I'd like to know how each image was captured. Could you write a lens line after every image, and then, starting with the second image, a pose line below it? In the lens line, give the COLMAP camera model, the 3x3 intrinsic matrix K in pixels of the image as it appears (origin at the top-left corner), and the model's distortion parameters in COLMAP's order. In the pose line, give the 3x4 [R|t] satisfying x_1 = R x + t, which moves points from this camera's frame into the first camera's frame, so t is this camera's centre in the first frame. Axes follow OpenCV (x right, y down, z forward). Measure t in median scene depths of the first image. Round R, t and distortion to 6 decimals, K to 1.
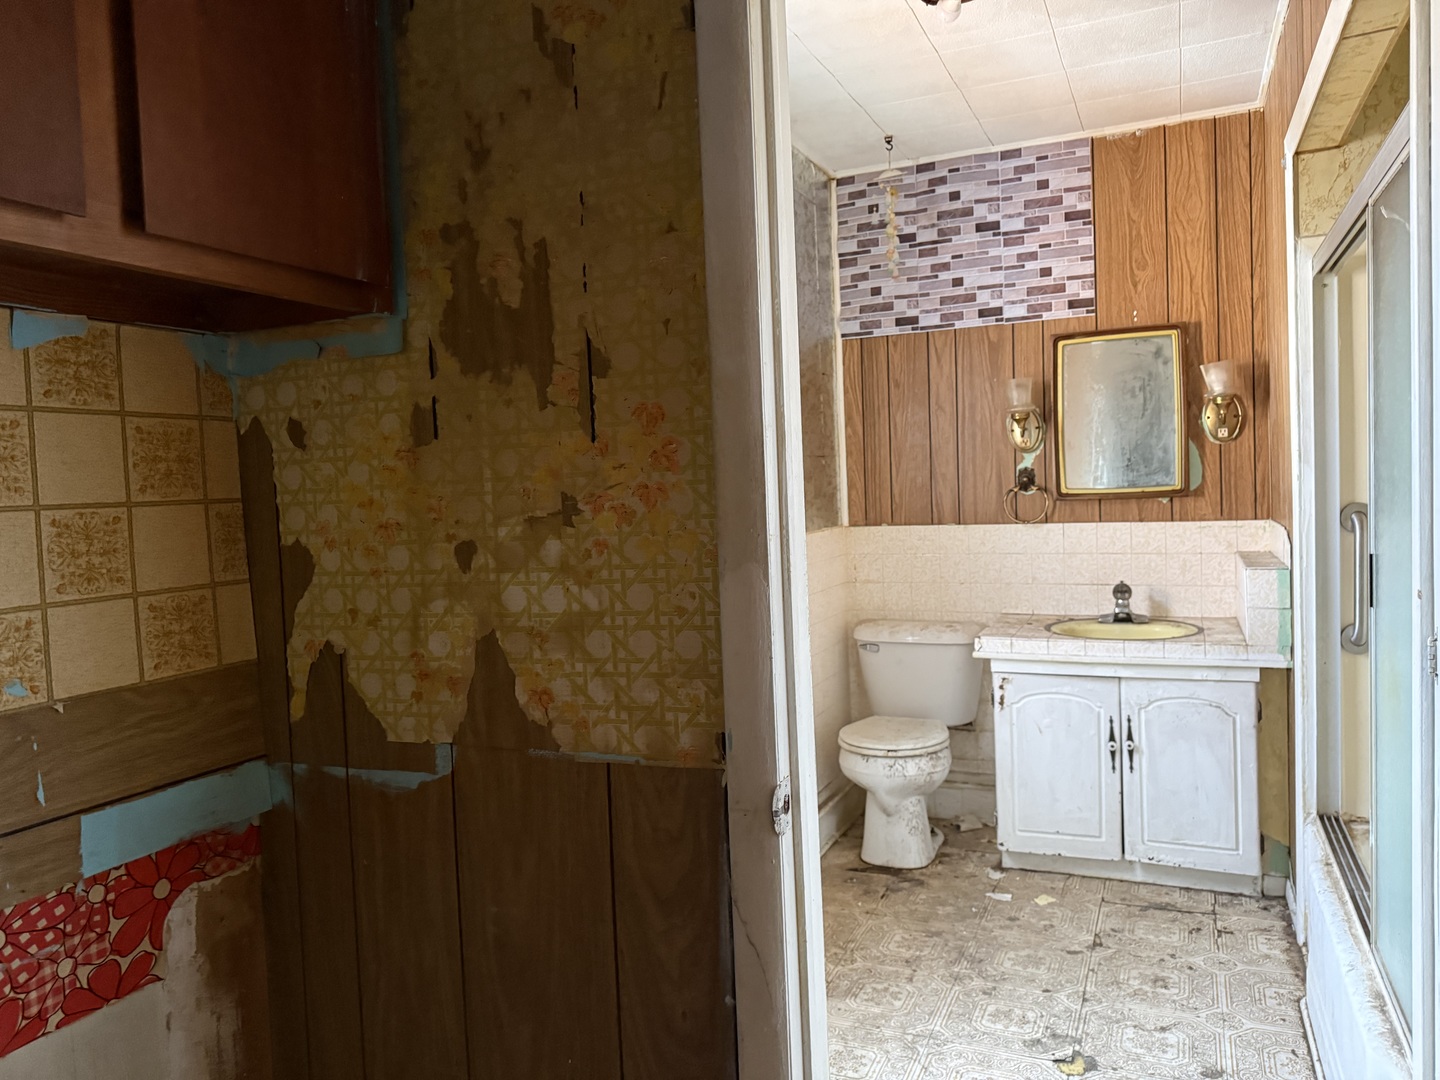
lens RADIAL K [[1046.6, 0, 720.8], [0, 1046.6, 533.8], [0, 0, 1]] dist [-0.002945, 0.005433]
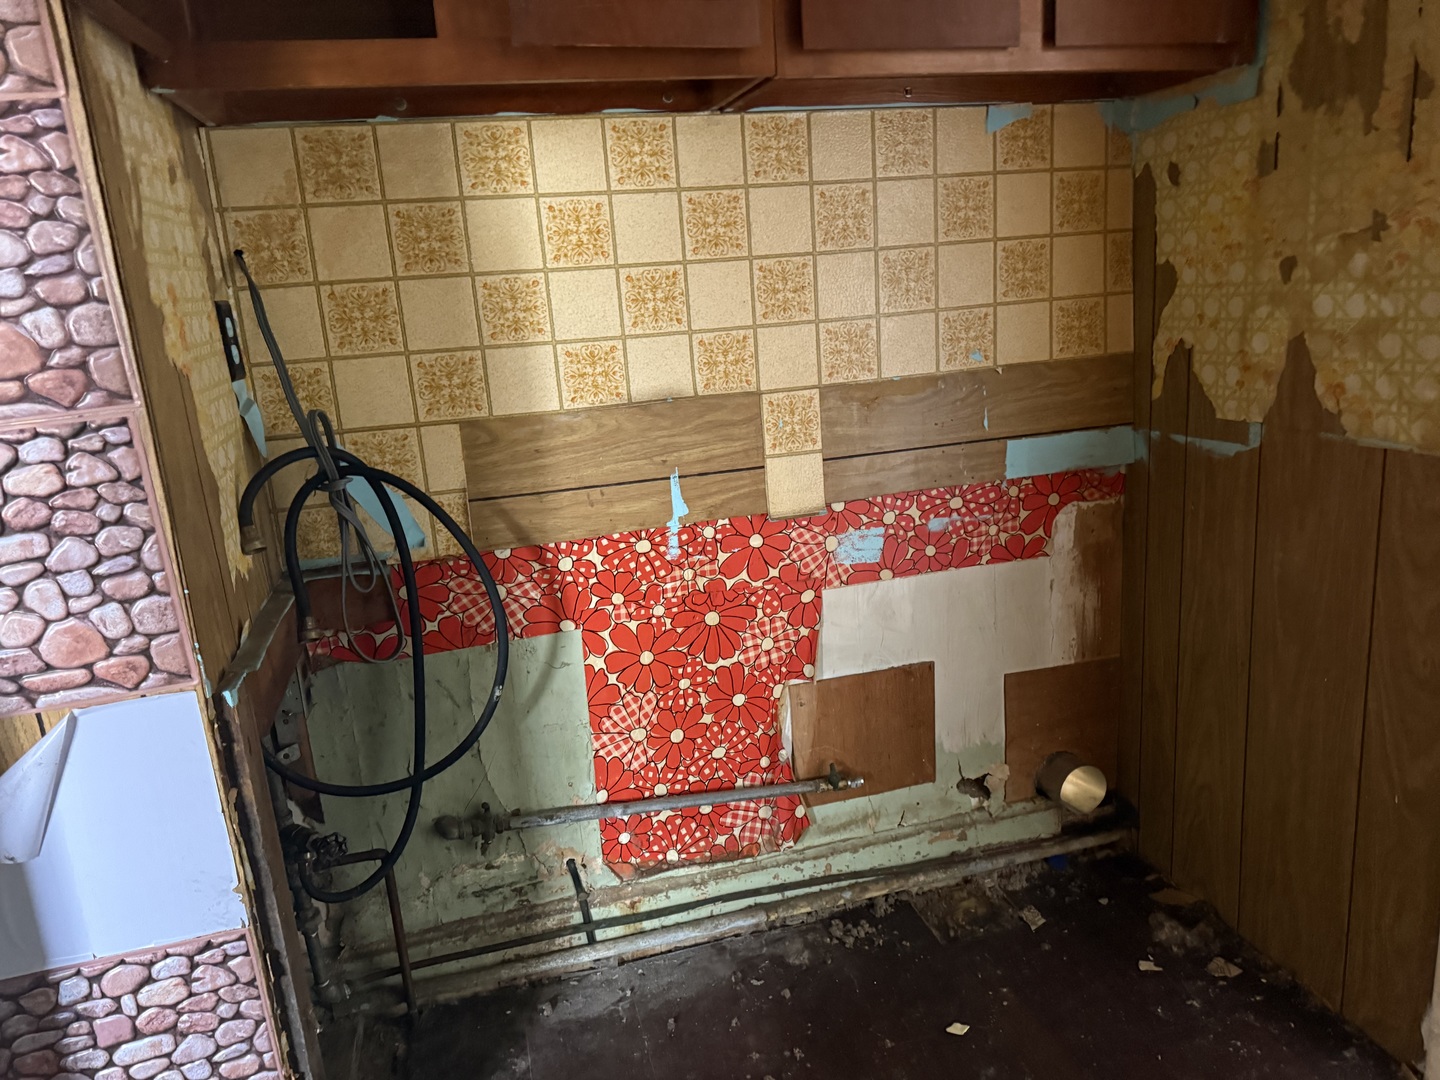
lens RADIAL K [[1030.5, 0, 723.2], [0, 1030.5, 533.4], [0, 0, 1]] dist [0.039279, -0.030394]
pose [[0.616495, 0.186928, -0.764847, 0.340634], [0.004747, 0.970509, 0.241018, 0.024790], [0.787344, -0.152217, 0.597427, -0.293027]]
